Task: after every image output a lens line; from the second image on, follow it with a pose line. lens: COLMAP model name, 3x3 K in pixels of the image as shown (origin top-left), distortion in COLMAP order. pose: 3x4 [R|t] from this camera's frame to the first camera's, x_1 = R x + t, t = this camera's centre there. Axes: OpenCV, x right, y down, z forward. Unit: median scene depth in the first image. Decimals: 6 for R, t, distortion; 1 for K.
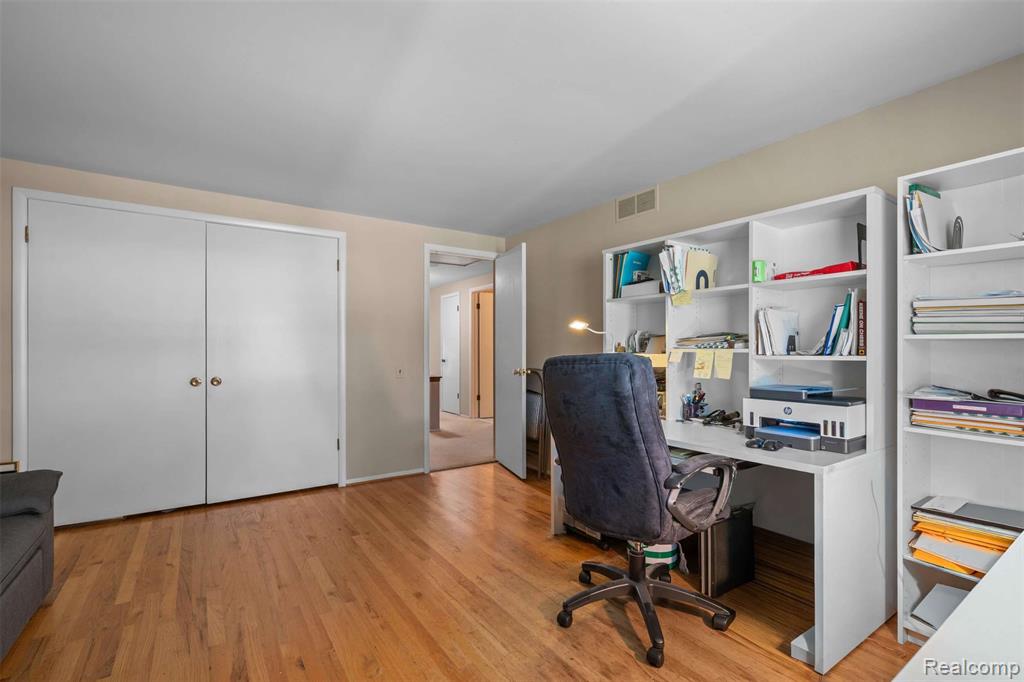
lens RADIAL K [[466.9, 0, 512.8], [0, 466.9, 344.8], [0, 0, 1]] dist [0.002134, 0.000156]
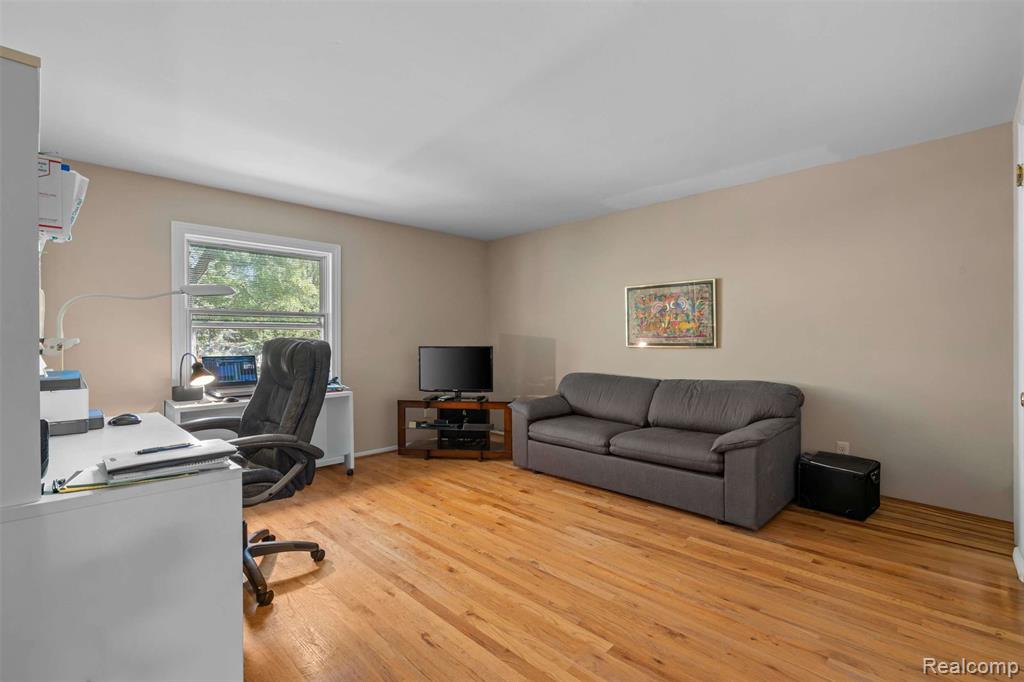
lens RADIAL K [[466.9, 0, 511.9], [0, 466.9, 340.1], [0, 0, 1]] dist [0.002134, 0.000156]
pose [[-0.980621, 0.007629, -0.195766, -0.138040], [0.008823, 0.999947, -0.005225, 0.031165], [0.195716, -0.006851, -0.980637, 2.090746]]
